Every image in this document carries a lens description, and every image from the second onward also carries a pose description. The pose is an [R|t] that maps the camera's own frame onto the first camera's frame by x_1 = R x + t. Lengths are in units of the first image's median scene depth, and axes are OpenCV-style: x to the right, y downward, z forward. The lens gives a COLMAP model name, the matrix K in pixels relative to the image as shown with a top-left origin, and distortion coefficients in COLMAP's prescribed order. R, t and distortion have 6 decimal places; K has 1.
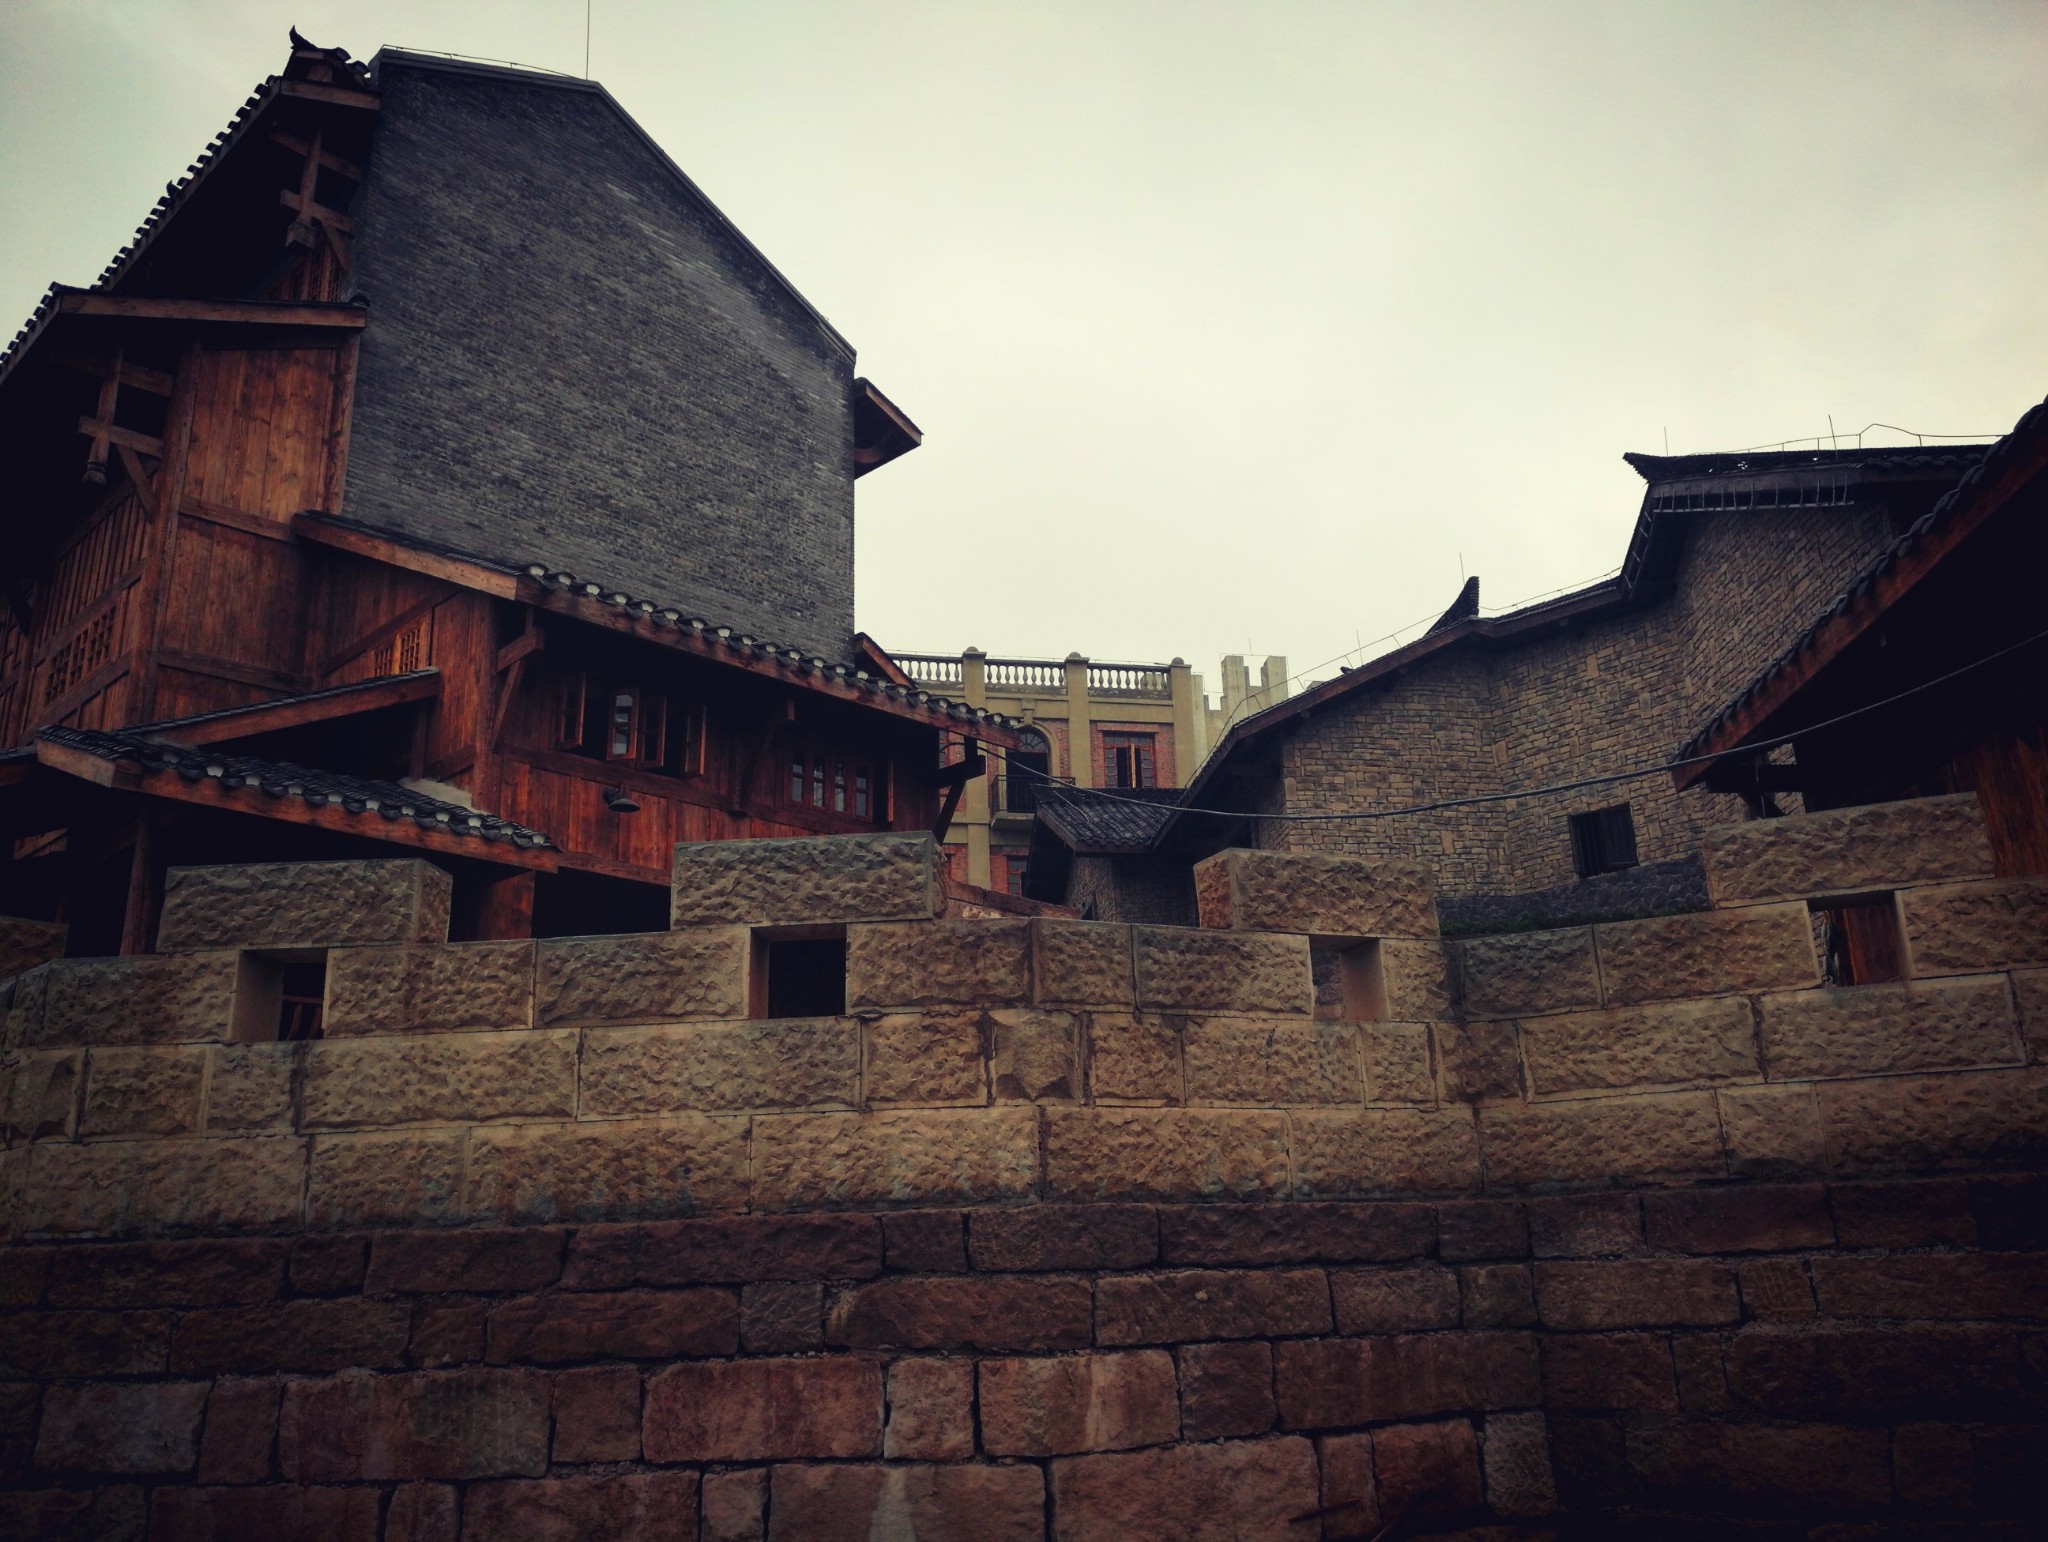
lens RADIAL K [[1631.1, 0, 1021.2], [0, 1631.1, 797.9], [0, 0, 1]] dist [0.023857, 0.000224]
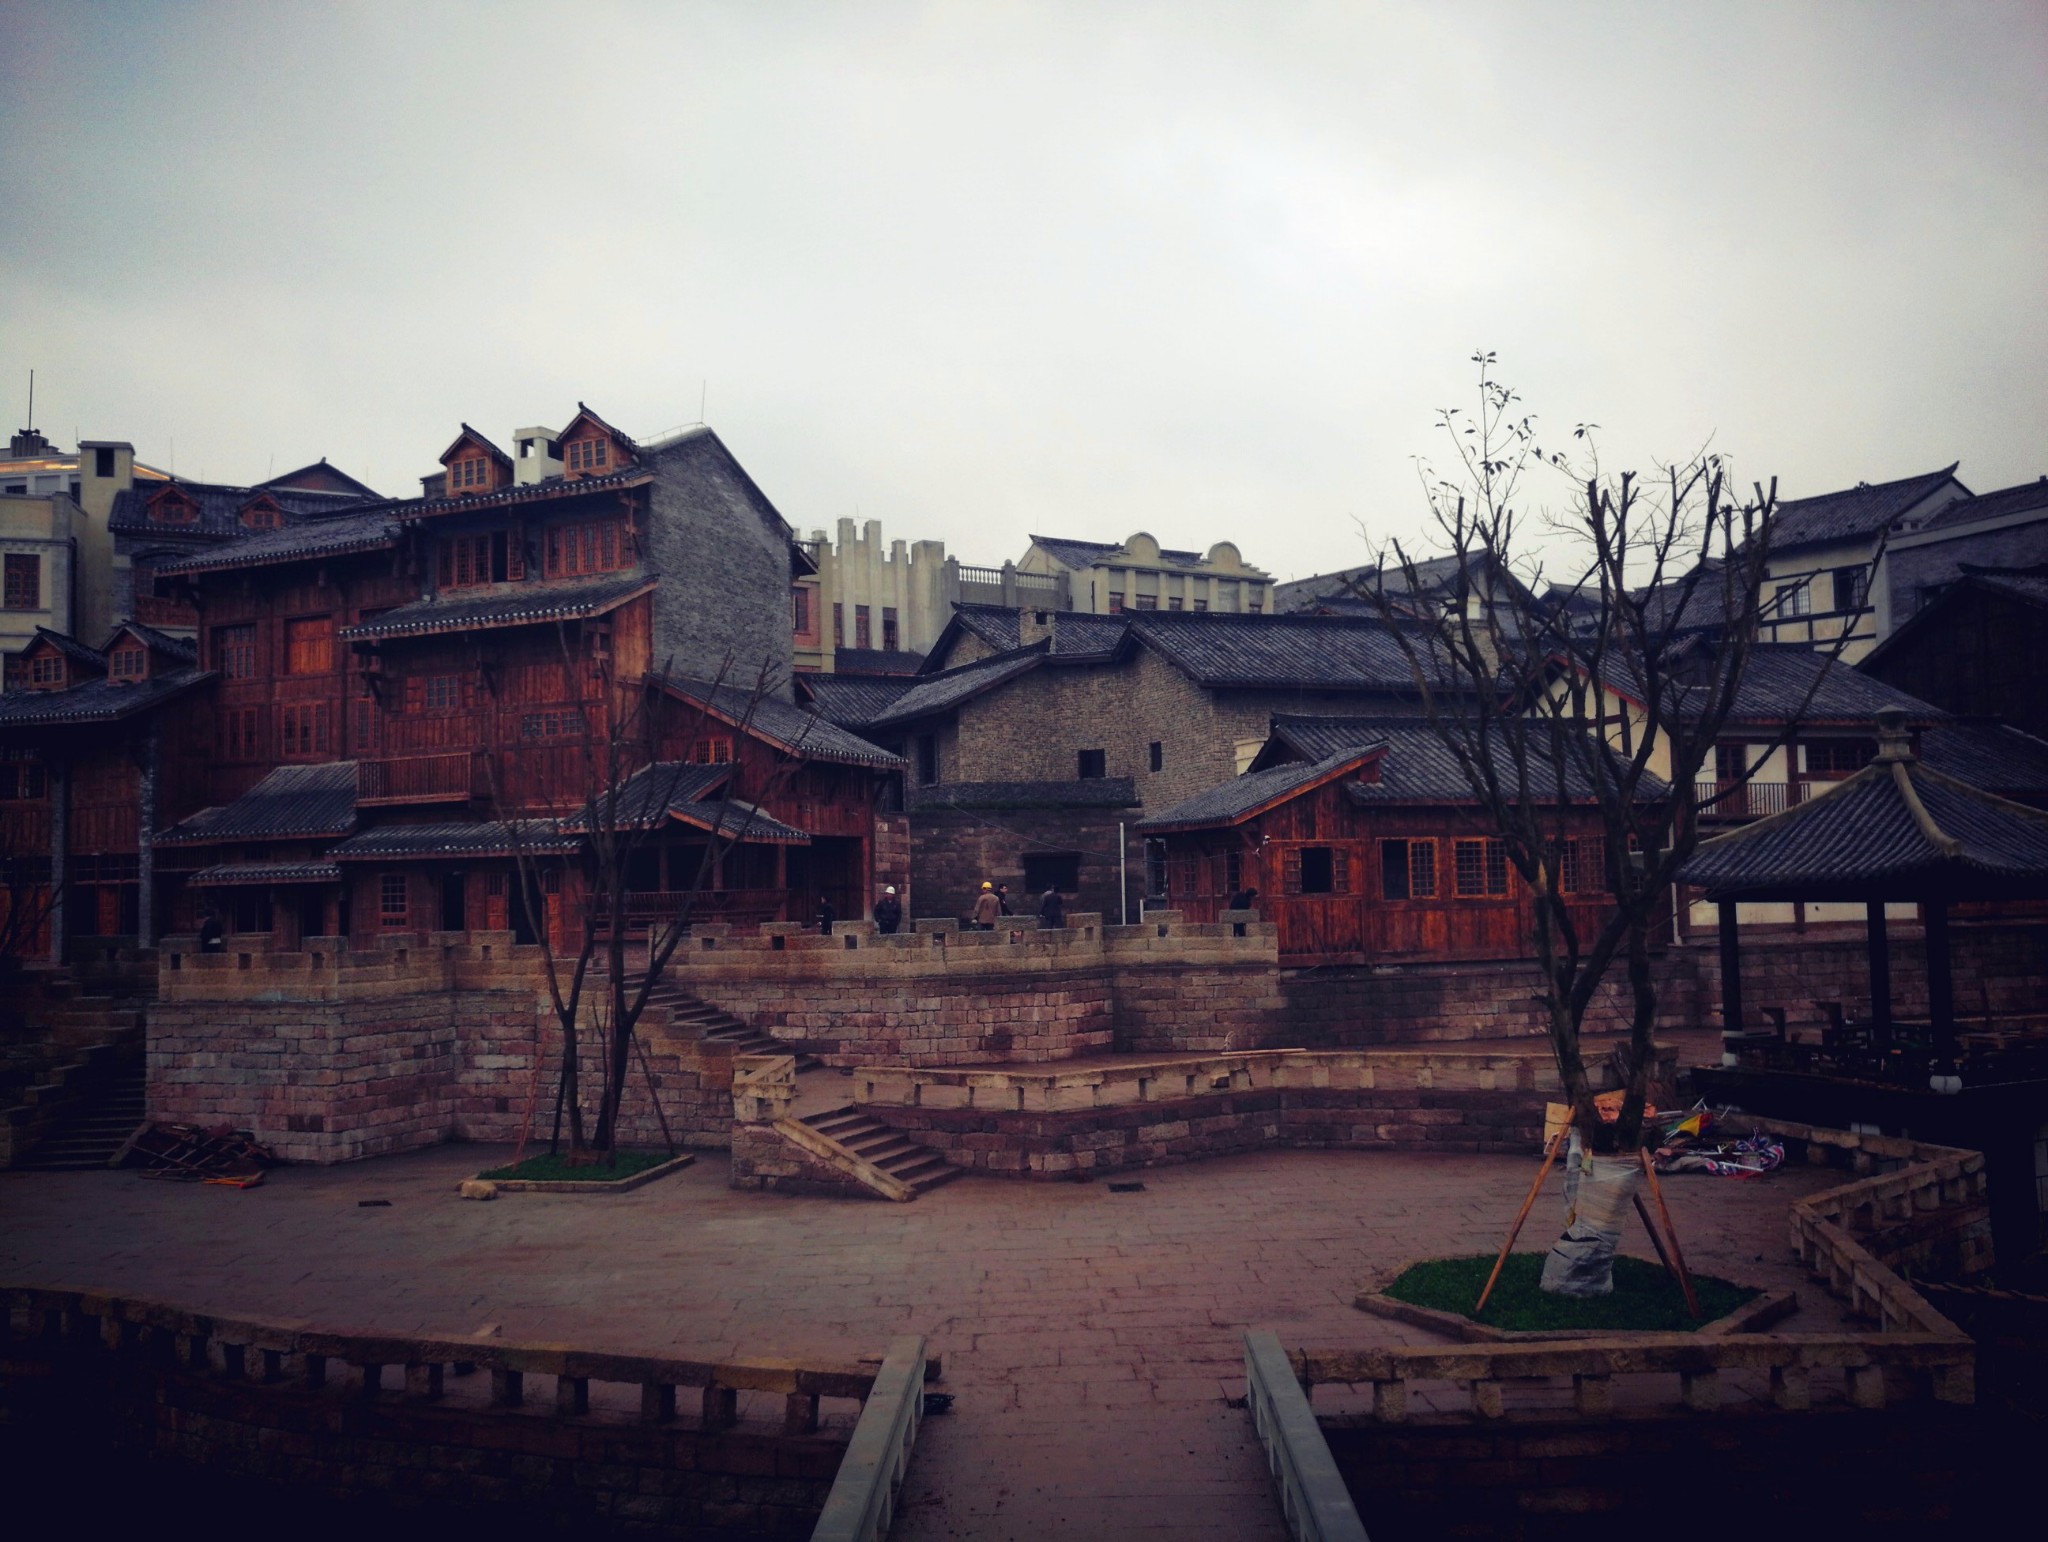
lens RADIAL K [[1725.3, 0, 1064.1], [0, 1725.3, 770.8], [0, 0, 1]] dist [0.051603, -0.006371]
pose [[0.927350, 0.031233, 0.372888, -0.657469], [-0.113228, 0.973216, 0.200074, -0.500867], [-0.356652, -0.227760, 0.906049, -1.333055]]
